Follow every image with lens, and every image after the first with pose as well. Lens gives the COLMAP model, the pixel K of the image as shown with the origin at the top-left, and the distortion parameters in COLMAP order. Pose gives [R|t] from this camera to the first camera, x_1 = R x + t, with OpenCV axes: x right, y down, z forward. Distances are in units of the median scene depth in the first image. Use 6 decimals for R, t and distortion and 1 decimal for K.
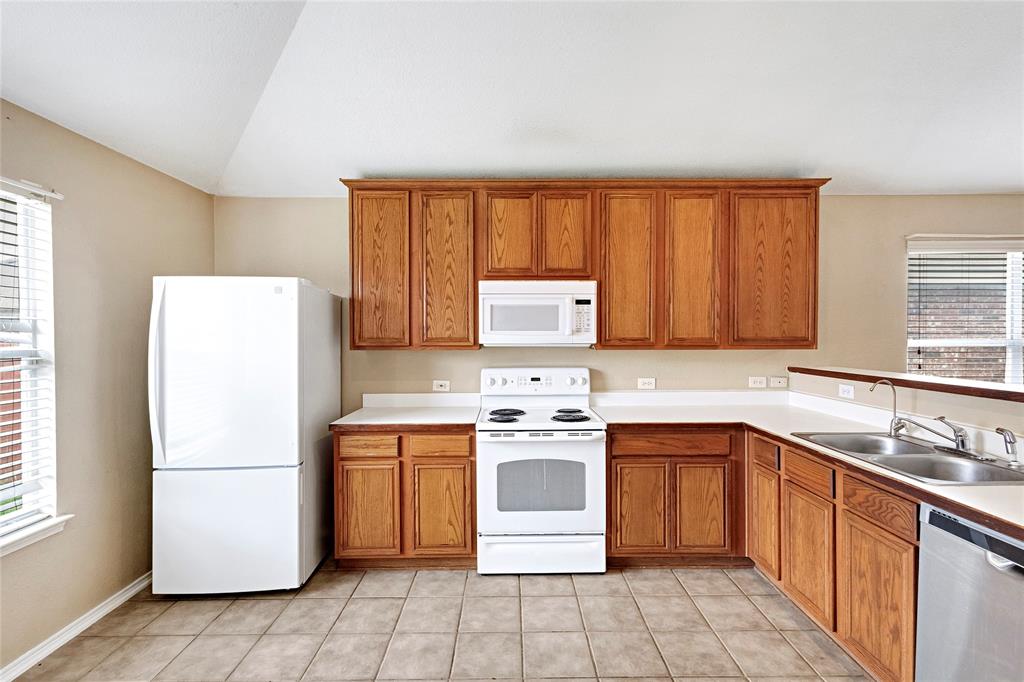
lens RADIAL K [[473.6, 0, 512.0], [0, 473.6, 339.9], [0, 0, 1]] dist [0.005955, -0.001476]
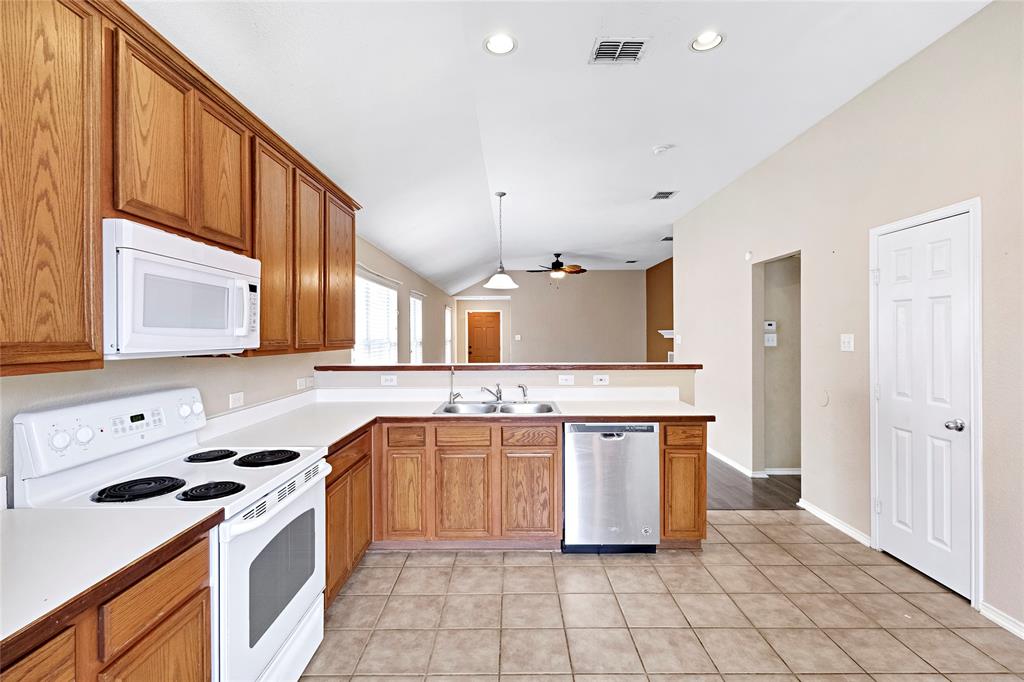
lens RADIAL K [[473.6, 0, 510.1], [0, 473.6, 337.4], [0, 0, 1]] dist [0.005955, -0.001476]
pose [[0.008597, -0.001169, 0.999962, -0.532194], [0.014212, 0.999898, 0.001047, -0.003620], [-0.999862, 0.014203, 0.008613, 0.616861]]
